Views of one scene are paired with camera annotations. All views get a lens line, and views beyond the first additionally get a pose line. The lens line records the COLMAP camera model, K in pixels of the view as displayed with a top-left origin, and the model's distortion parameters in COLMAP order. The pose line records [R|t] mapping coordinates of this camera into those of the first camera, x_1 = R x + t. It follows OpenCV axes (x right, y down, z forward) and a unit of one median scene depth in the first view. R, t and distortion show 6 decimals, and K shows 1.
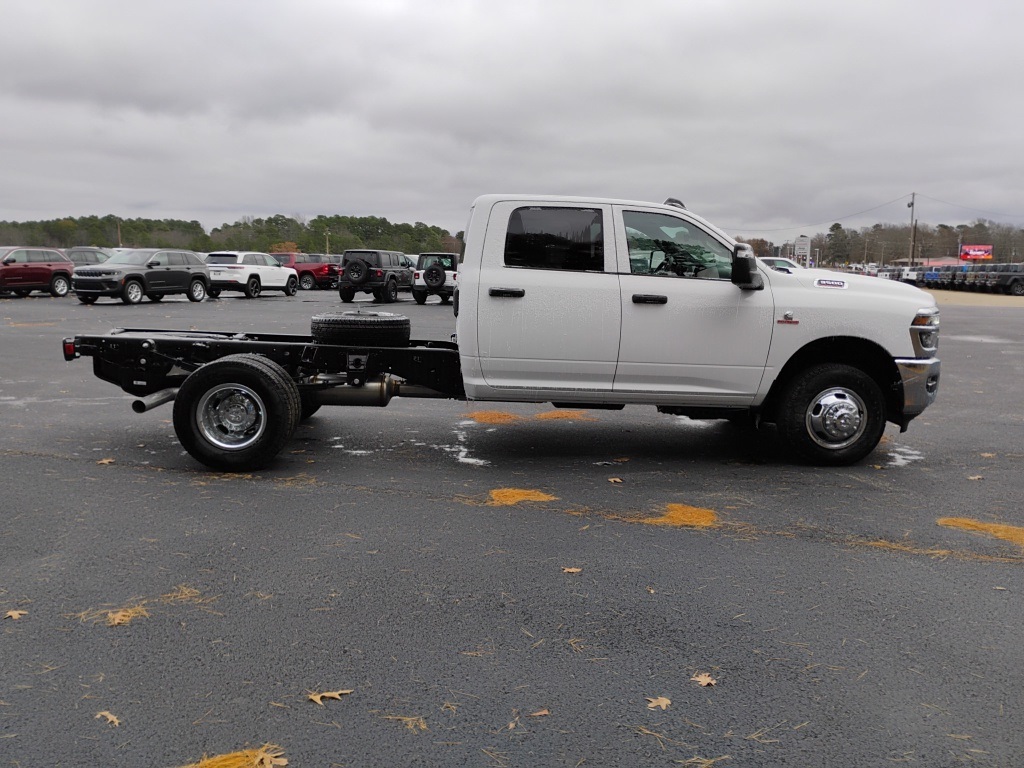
lens RADIAL K [[847.2, 0, 513.4], [0, 847.2, 382.4], [0, 0, 1]] dist [0.063931, -0.060235]
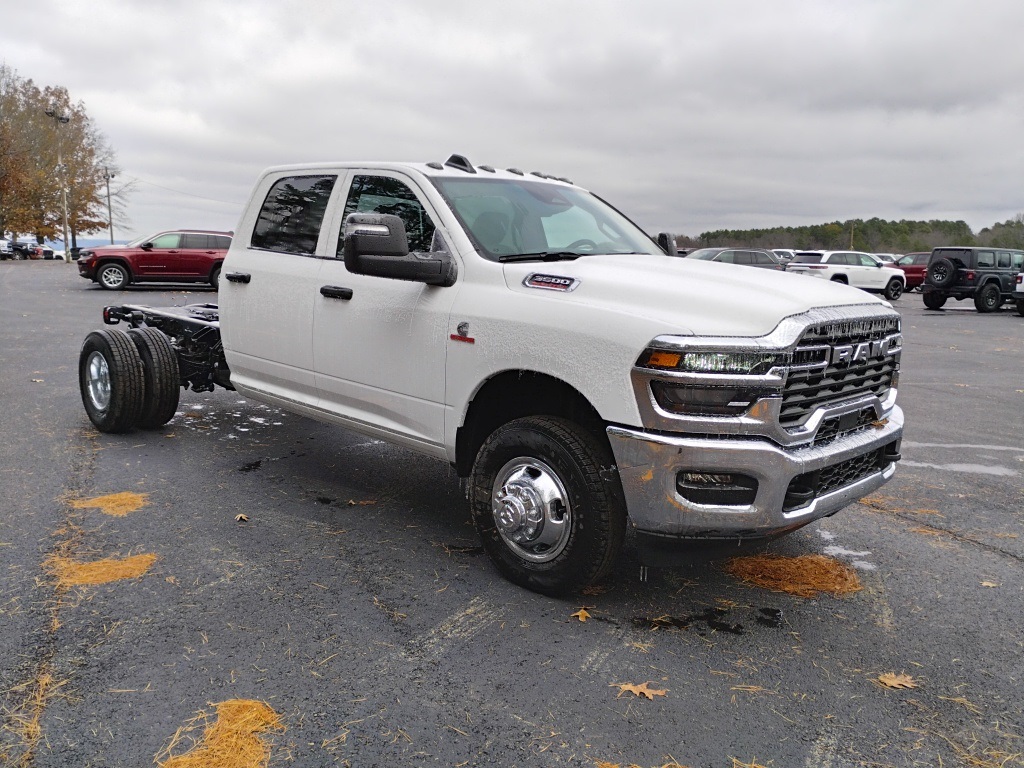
lens RADIAL K [[847.2, 0, 512.3], [0, 847.2, 380.0], [0, 0, 1]] dist [0.063931, -0.060235]
pose [[0.669338, 0.113918, -0.734173, 0.791276], [-0.117985, 0.991933, 0.046347, -0.072259], [0.733530, 0.055599, 0.677379, 0.593018]]
